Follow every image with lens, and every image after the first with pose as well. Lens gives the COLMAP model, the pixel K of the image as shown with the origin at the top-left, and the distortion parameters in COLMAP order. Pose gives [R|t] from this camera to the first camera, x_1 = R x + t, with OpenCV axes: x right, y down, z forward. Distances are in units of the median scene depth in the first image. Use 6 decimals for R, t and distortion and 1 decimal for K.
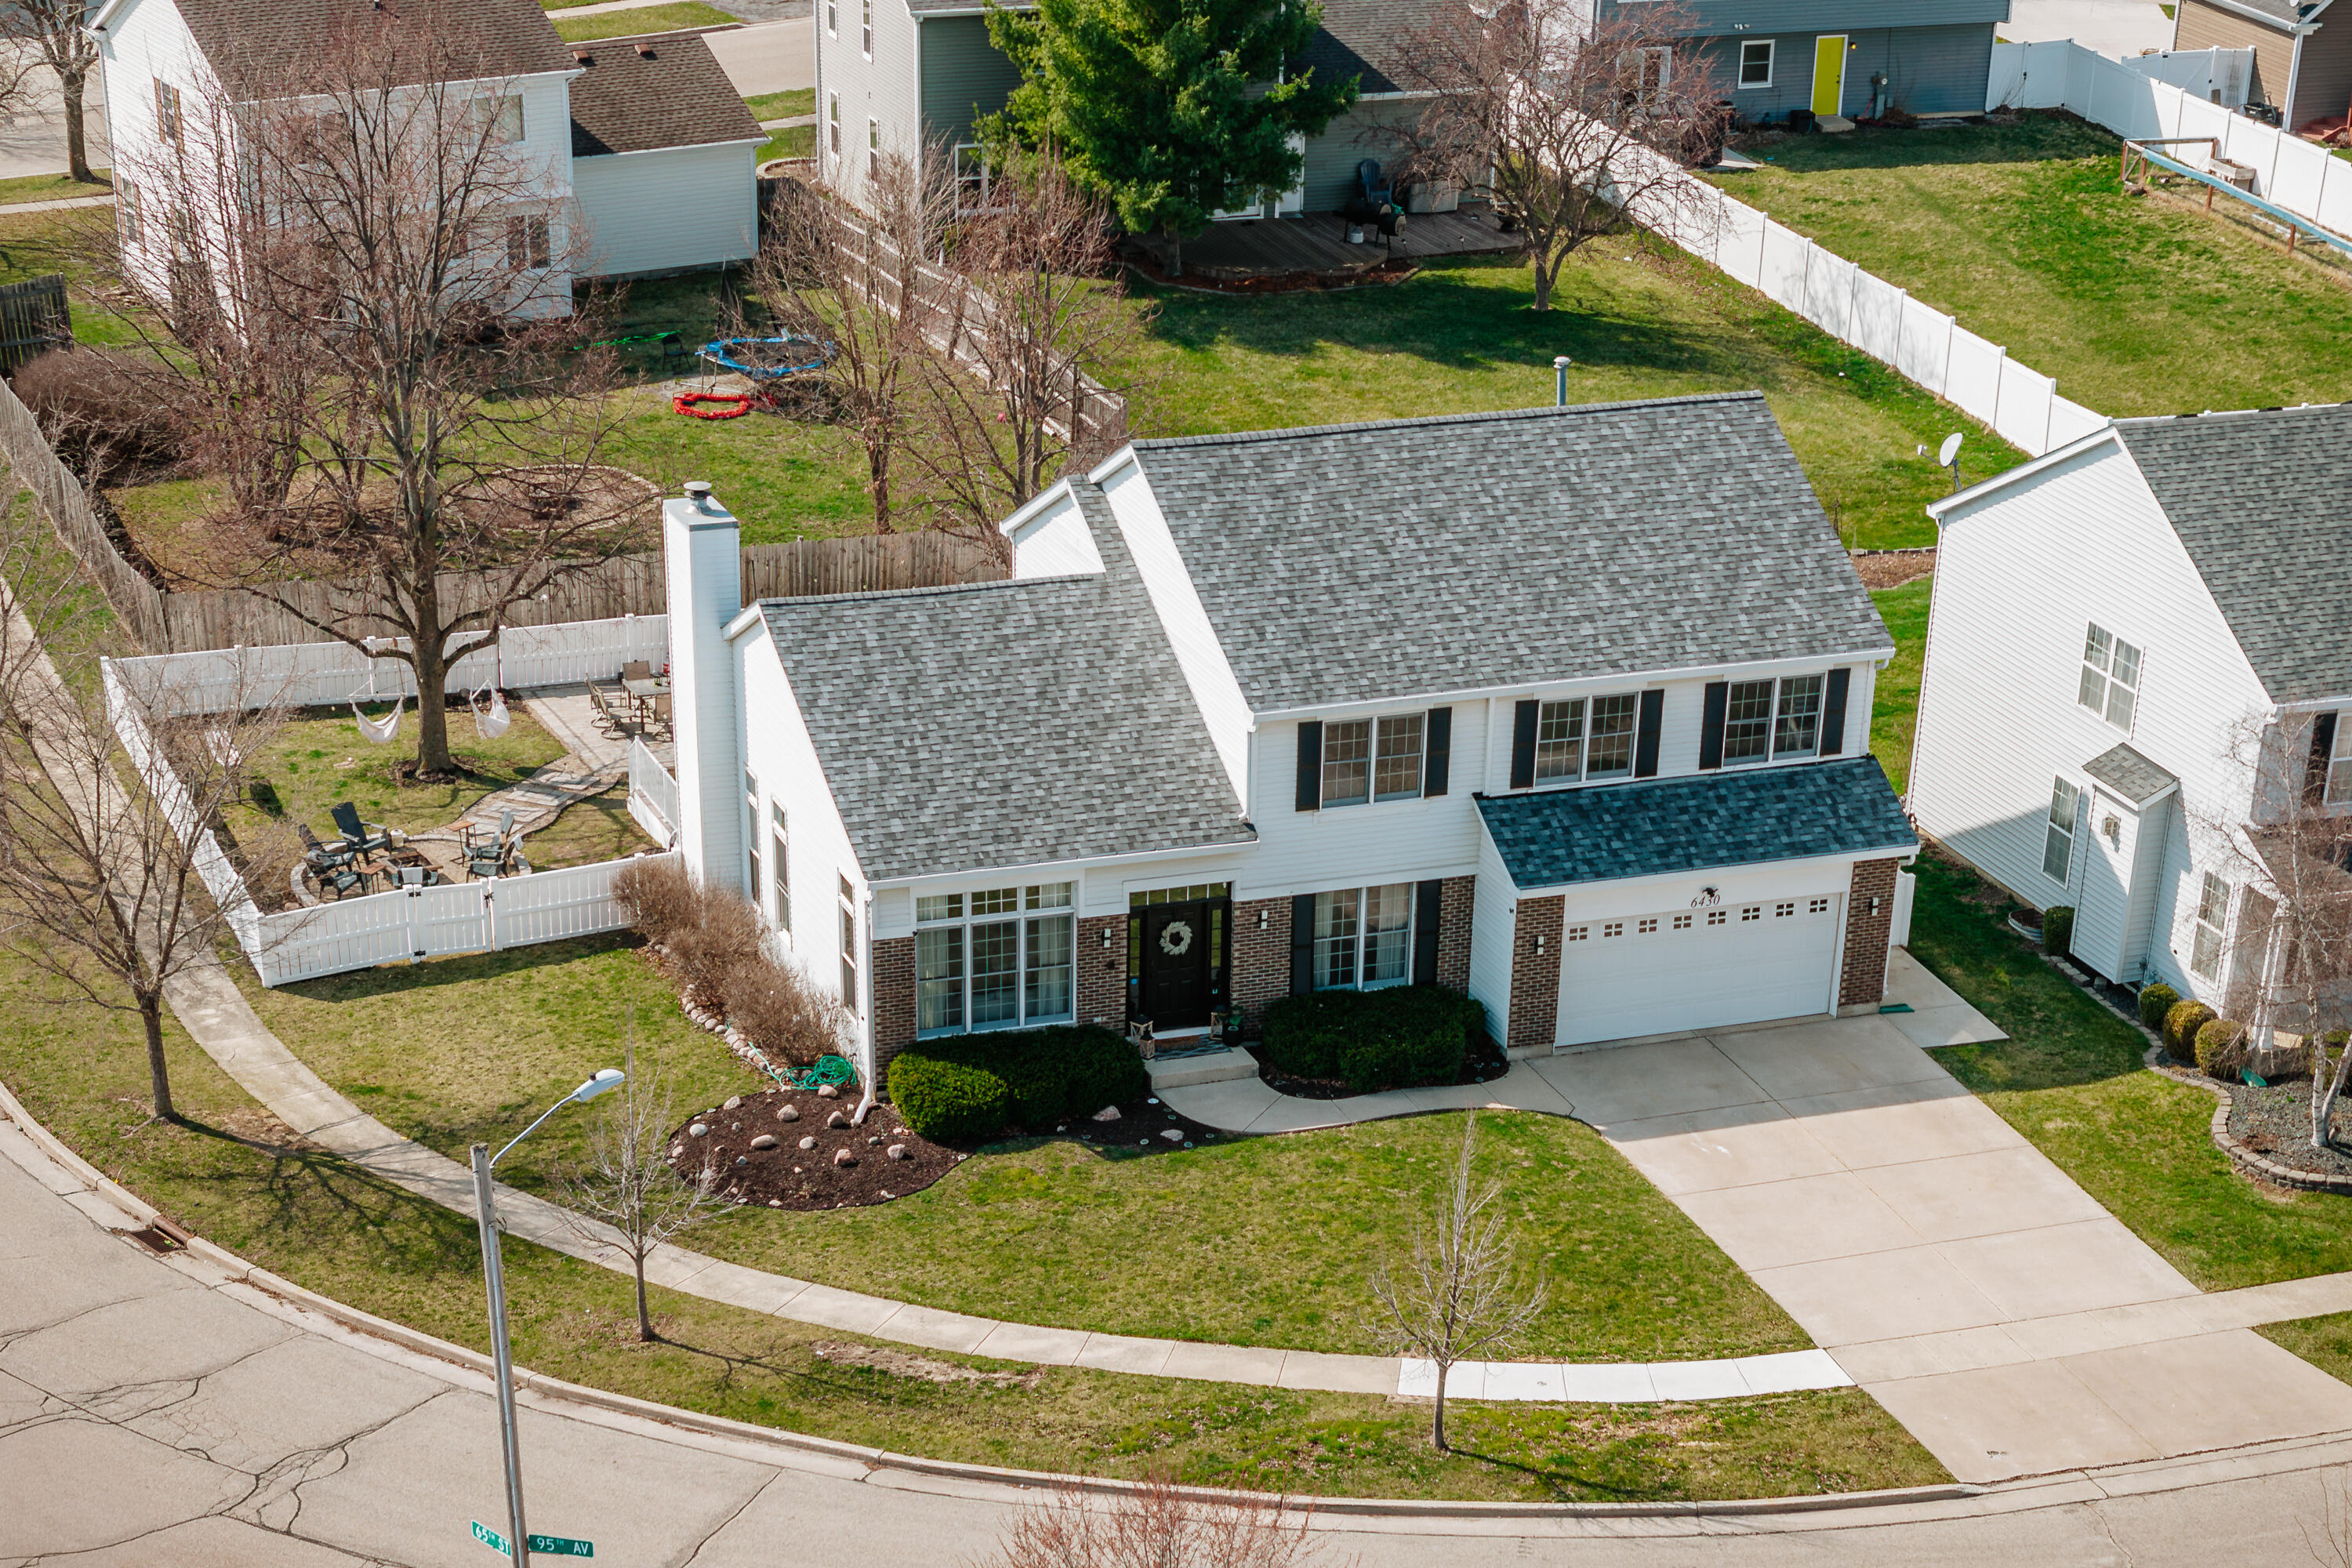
lens RADIAL K [[5397.4, 0, 1176.0], [0, 5397.4, 784.0], [0, 0, 1]] dist [-0.361294, 2.394932]
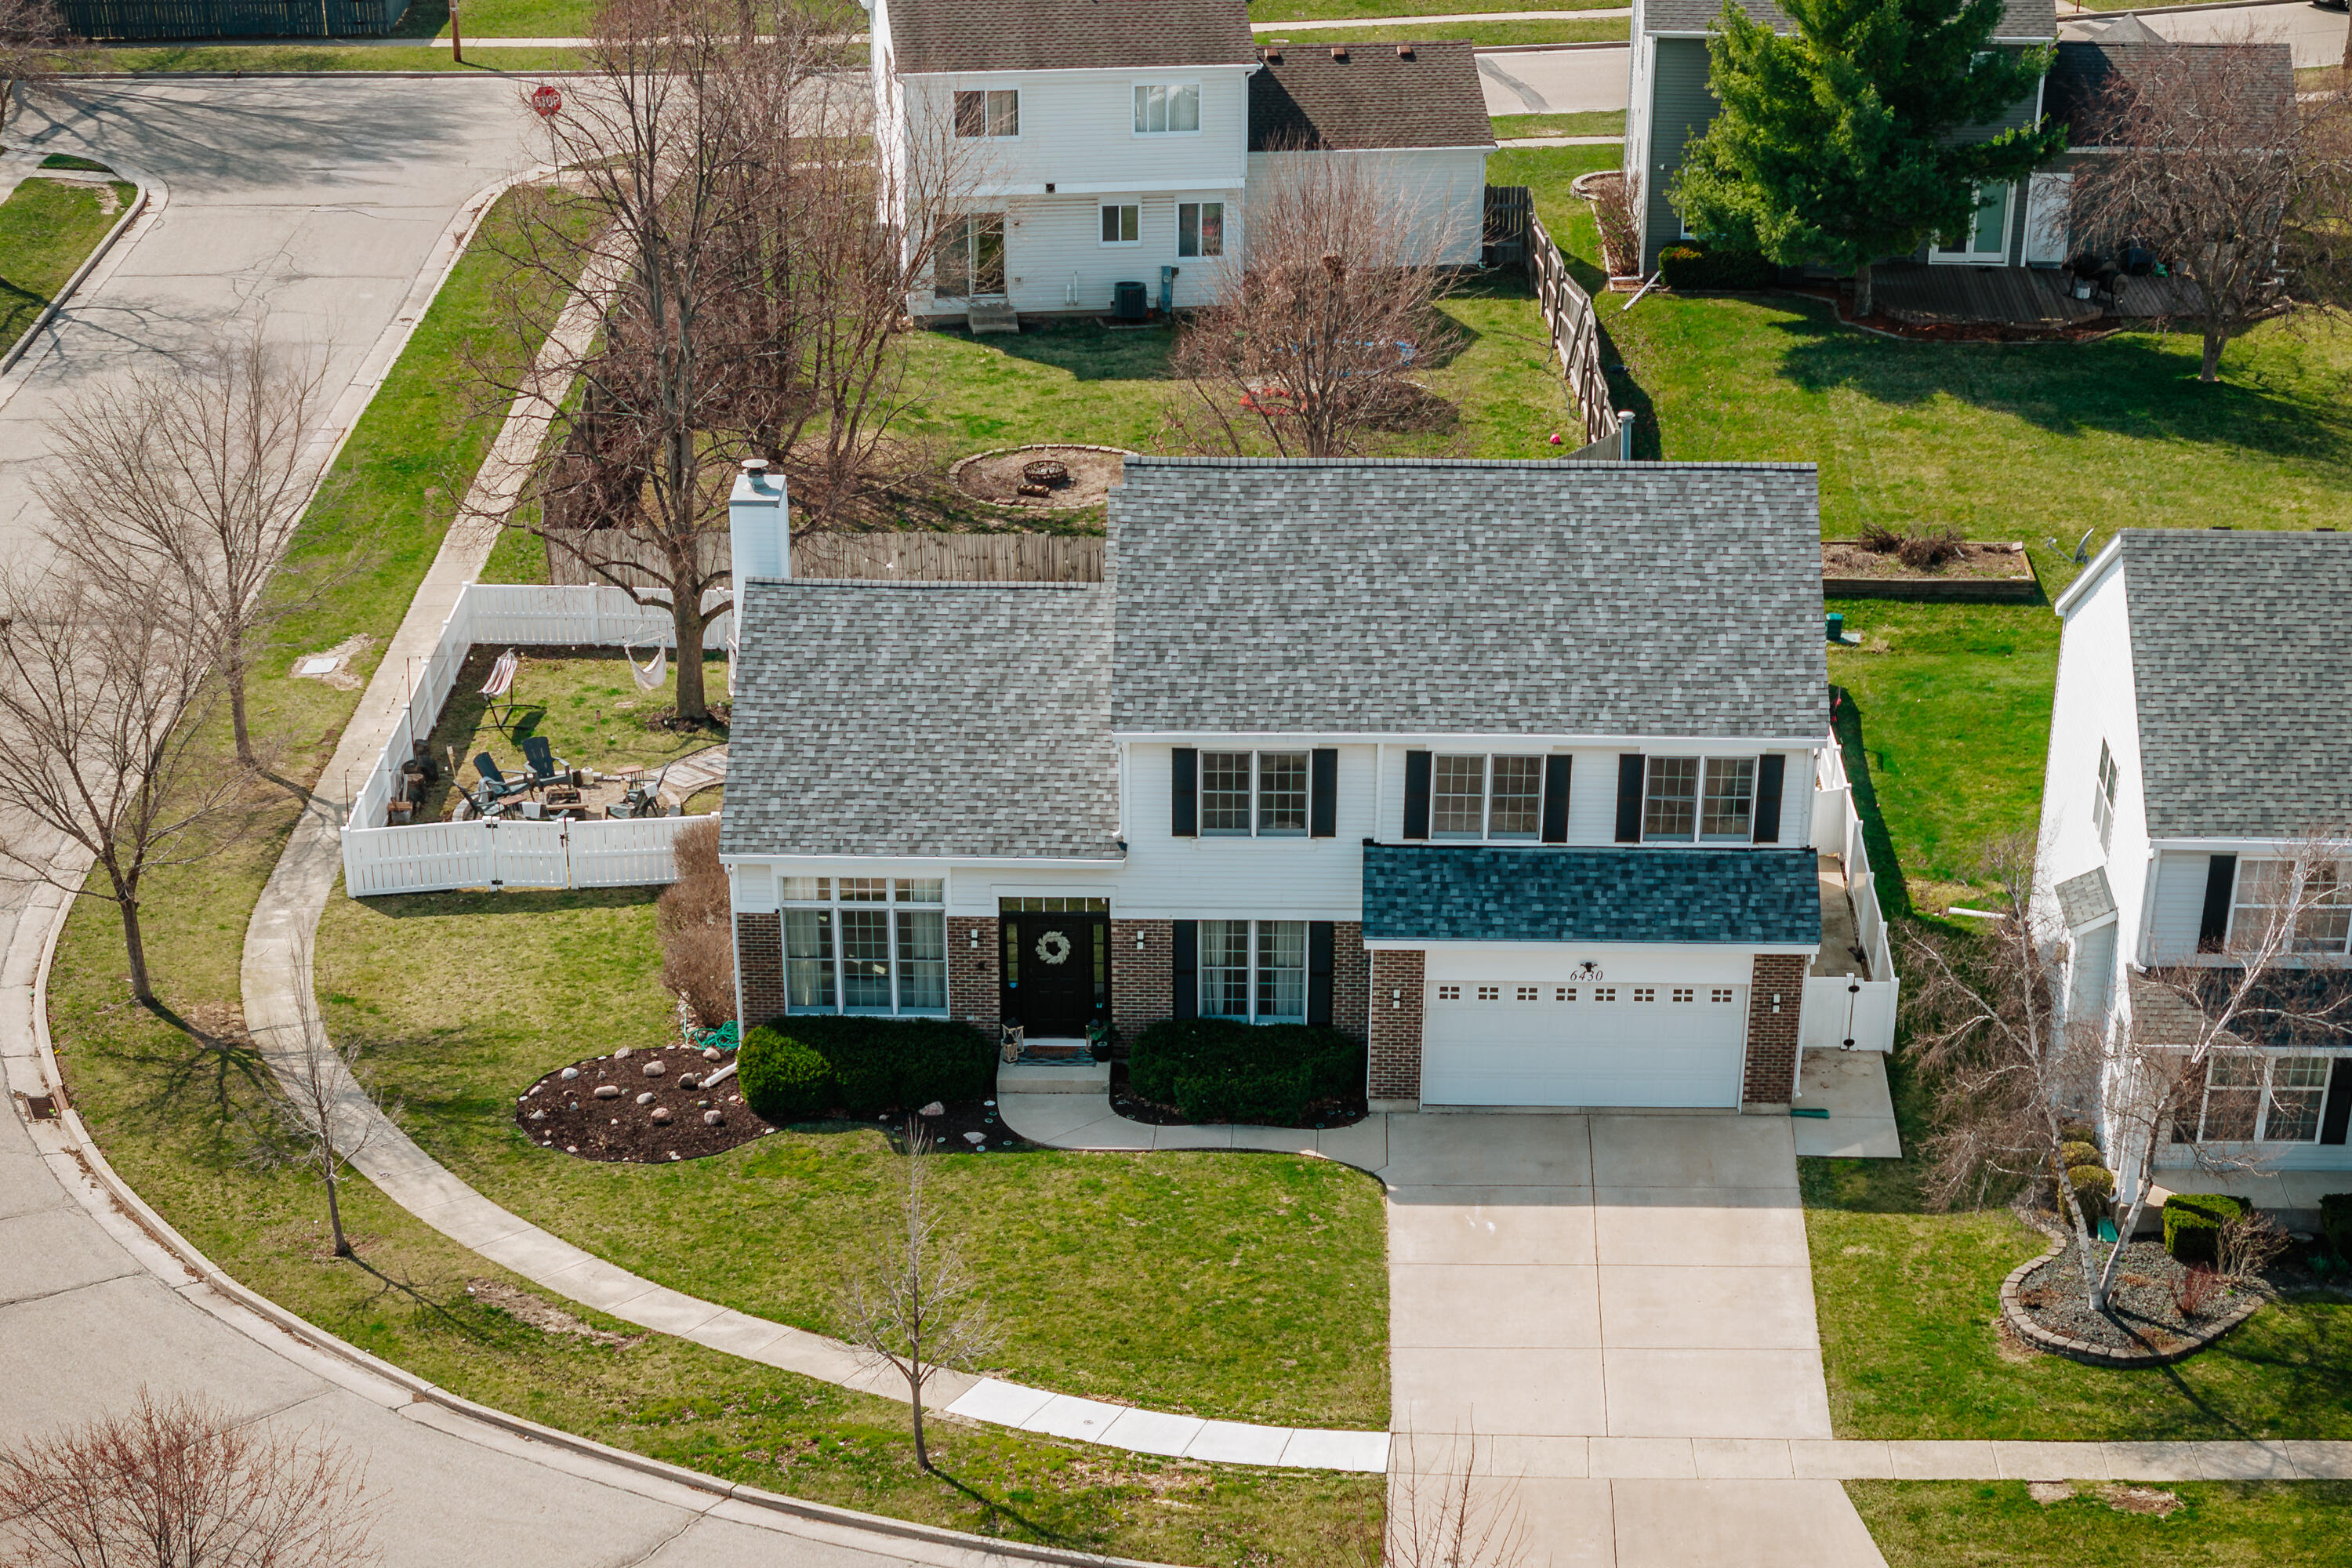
lens RADIAL K [[5397.4, 0, 1176.0], [0, 5397.4, 784.0], [0, 0, 1]] dist [-0.361294, 2.394932]
pose [[0.932066, 0.107811, -0.345874, 0.365348], [-0.107416, 0.994005, 0.020372, -0.024797], [0.345997, 0.018165, 0.938060, 0.059112]]
